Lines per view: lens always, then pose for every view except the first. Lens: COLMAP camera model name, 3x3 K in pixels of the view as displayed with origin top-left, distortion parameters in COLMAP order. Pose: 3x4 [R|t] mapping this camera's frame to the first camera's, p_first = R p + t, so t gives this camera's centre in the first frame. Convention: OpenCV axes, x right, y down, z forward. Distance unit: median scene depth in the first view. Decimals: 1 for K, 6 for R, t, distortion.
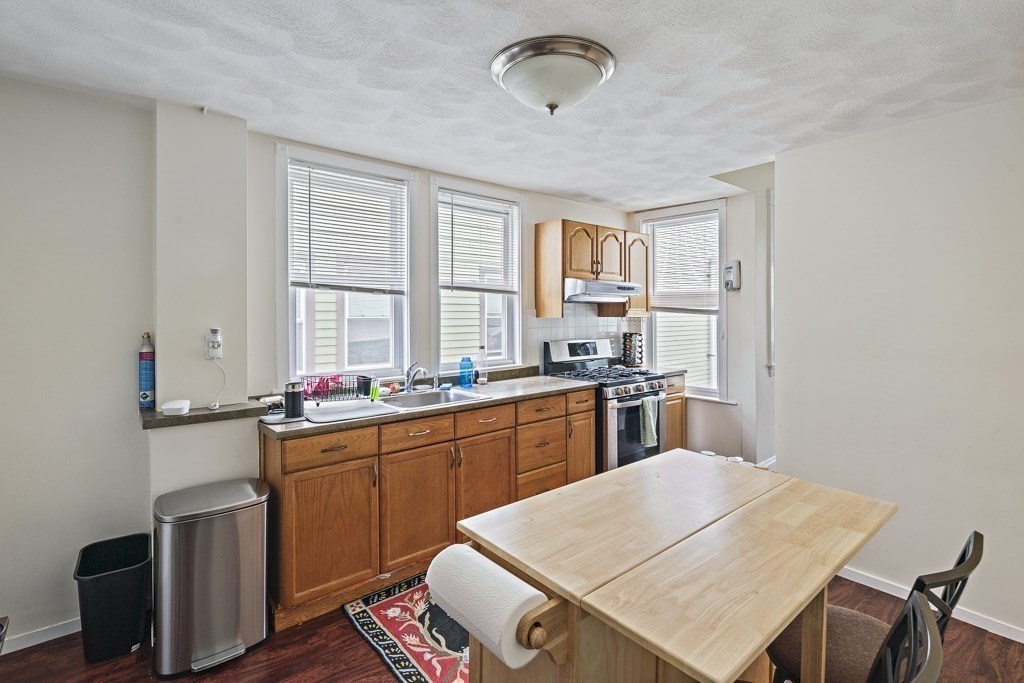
lens RADIAL K [[494.2, 0, 509.6], [0, 494.2, 315.9], [0, 0, 1]] dist [-0.006485, -0.001636]
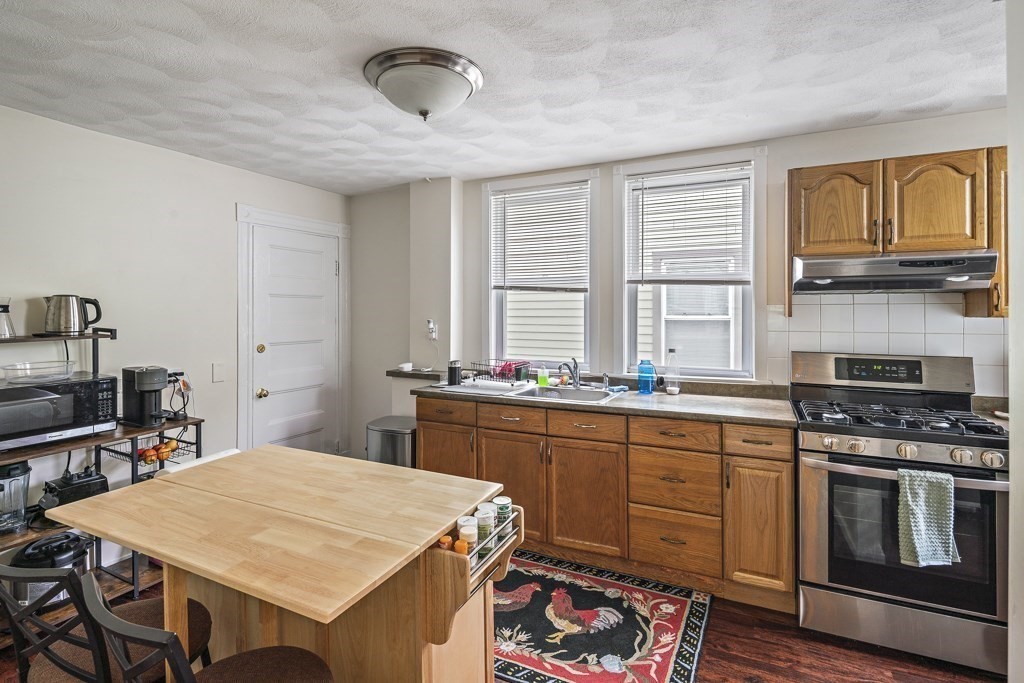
lens RADIAL K [[494.2, 0, 509.6], [0, 494.2, 315.9], [0, 0, 1]] dist [-0.006485, -0.001636]
pose [[0.395937, 0.002569, -0.918274, 0.698584], [-0.013255, 0.999908, -0.002918, 0.011854], [0.918182, 0.013327, 0.395934, 0.477123]]
